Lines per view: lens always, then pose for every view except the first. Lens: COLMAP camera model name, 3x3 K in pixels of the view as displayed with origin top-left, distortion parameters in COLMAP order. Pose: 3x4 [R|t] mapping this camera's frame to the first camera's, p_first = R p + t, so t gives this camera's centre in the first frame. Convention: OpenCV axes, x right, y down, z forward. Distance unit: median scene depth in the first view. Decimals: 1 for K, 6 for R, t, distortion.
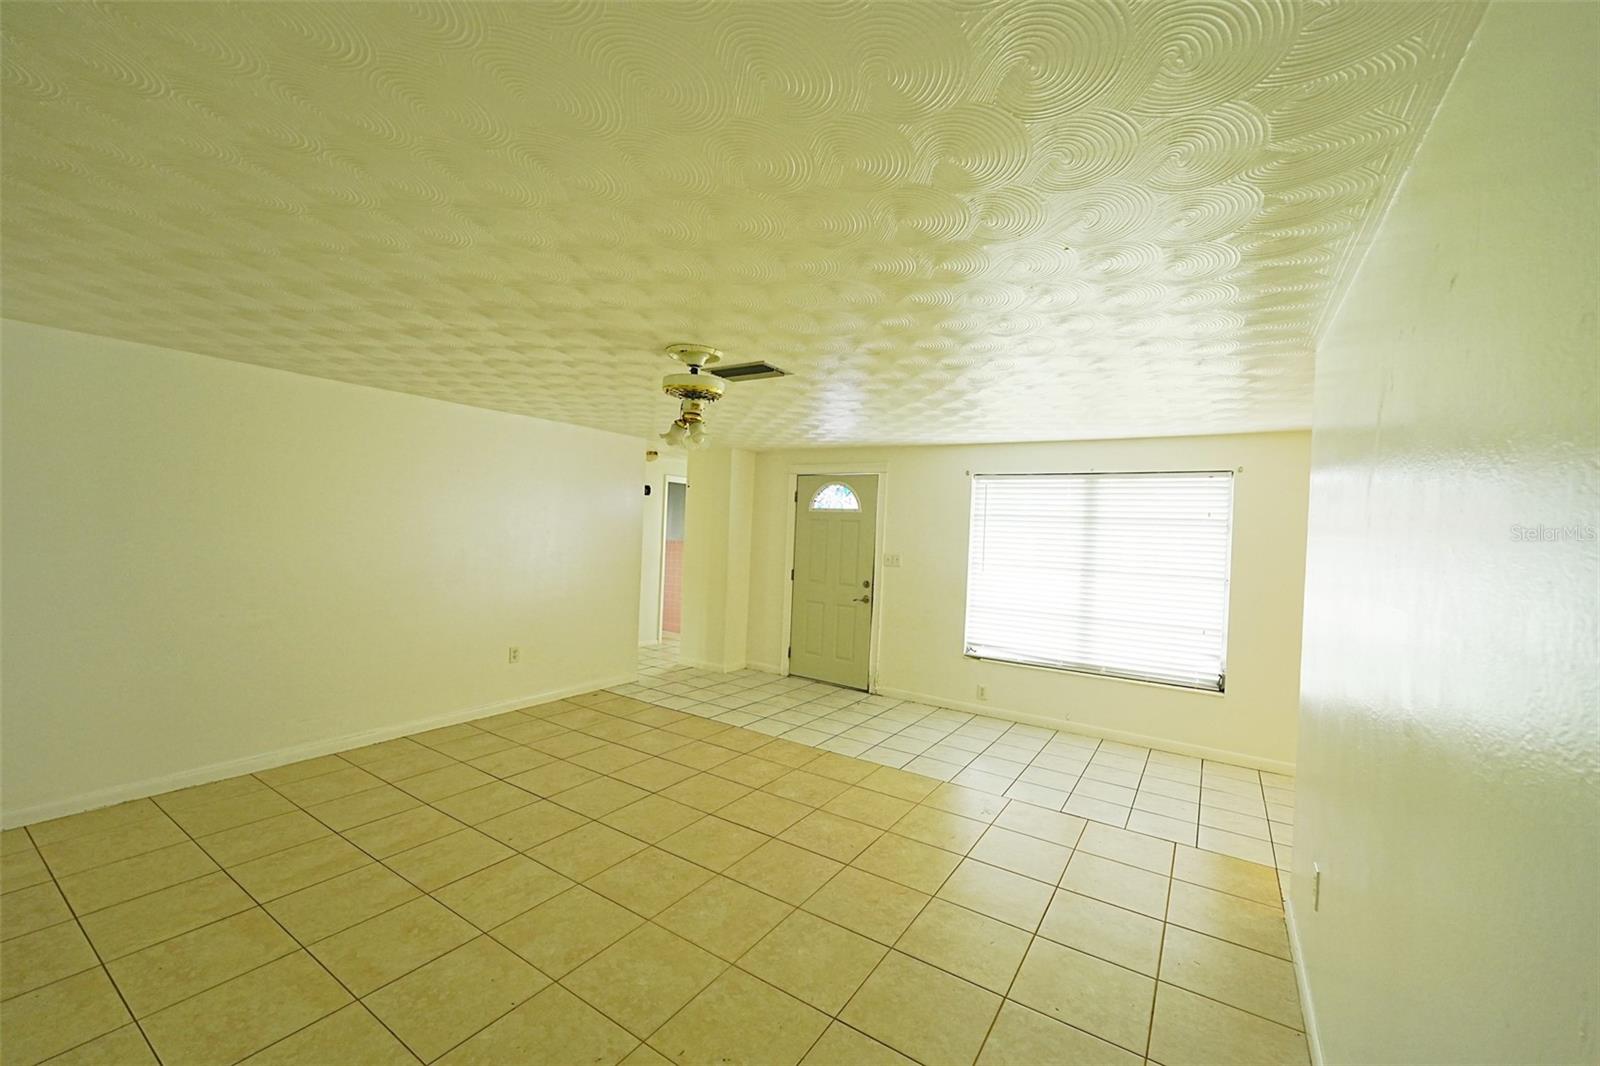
lens RADIAL K [[638.0, 0, 795.0], [0, 638.0, 535.3], [0, 0, 1]] dist [-0.003898, 0.001465]
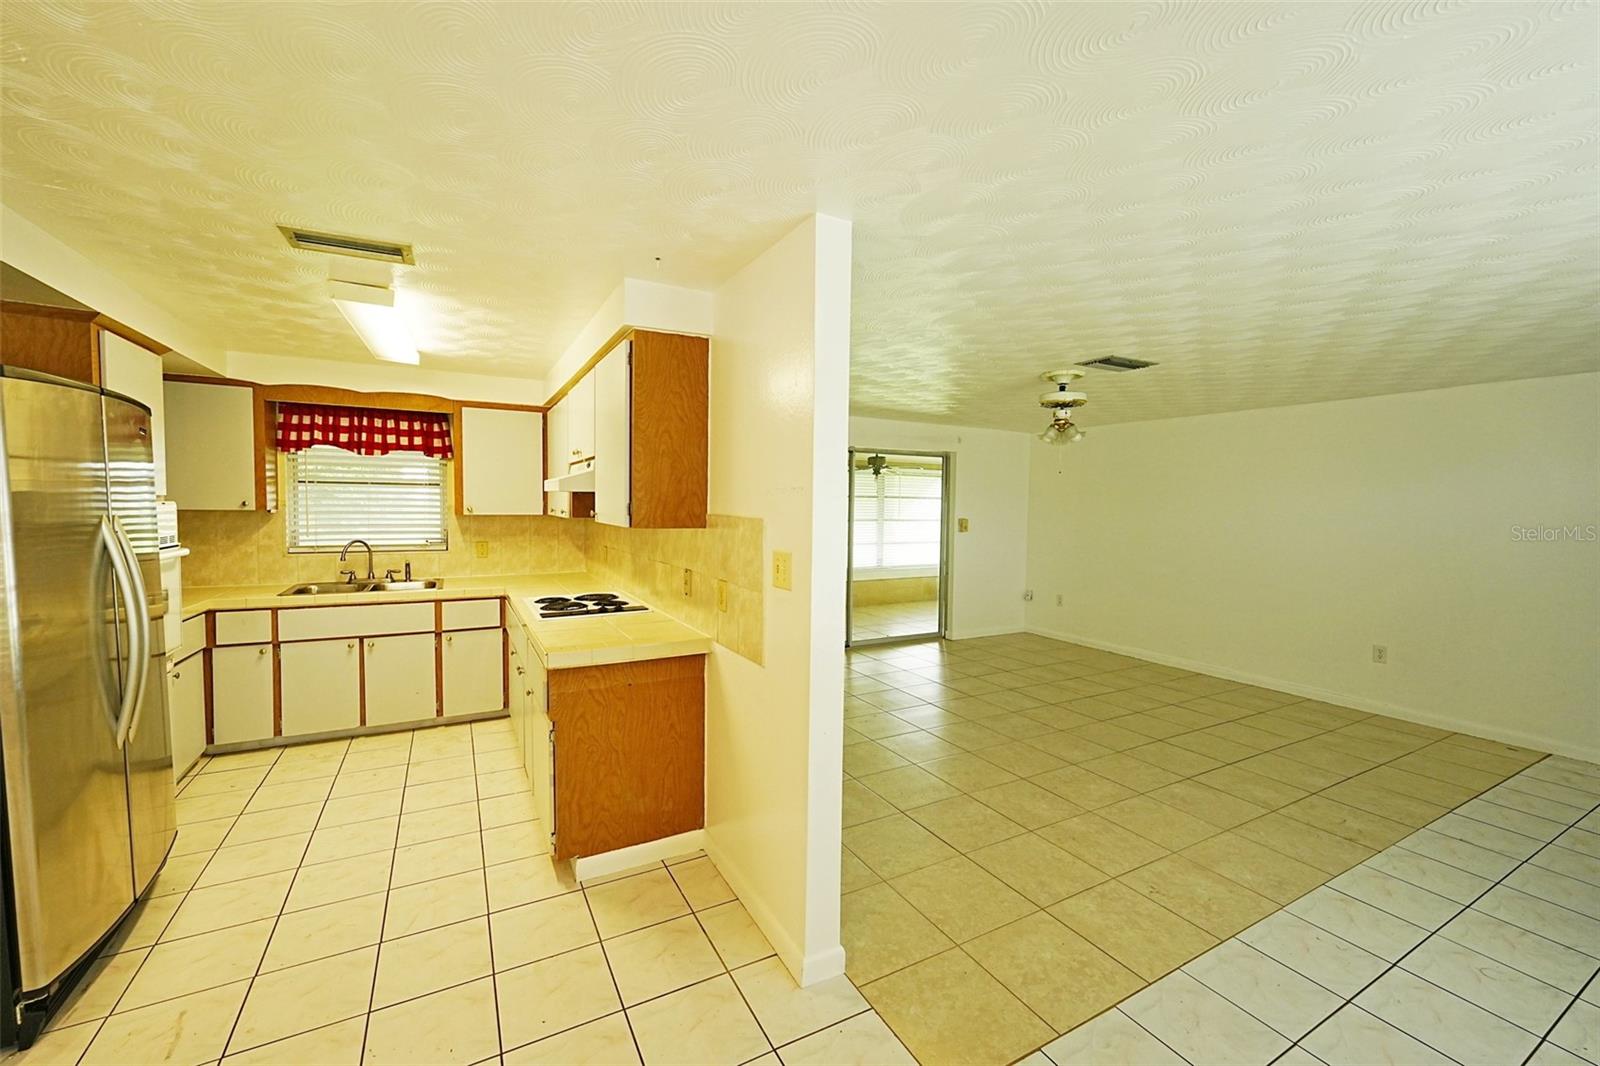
lens RADIAL K [[638.0, 0, 795.3], [0, 638.0, 533.6], [0, 0, 1]] dist [-0.003898, 0.001465]
pose [[-0.466509, -0.001463, -0.884515, 1.243699], [-0.041992, 0.998908, 0.020495, 0.047175], [0.883519, 0.046704, -0.466061, 1.075519]]
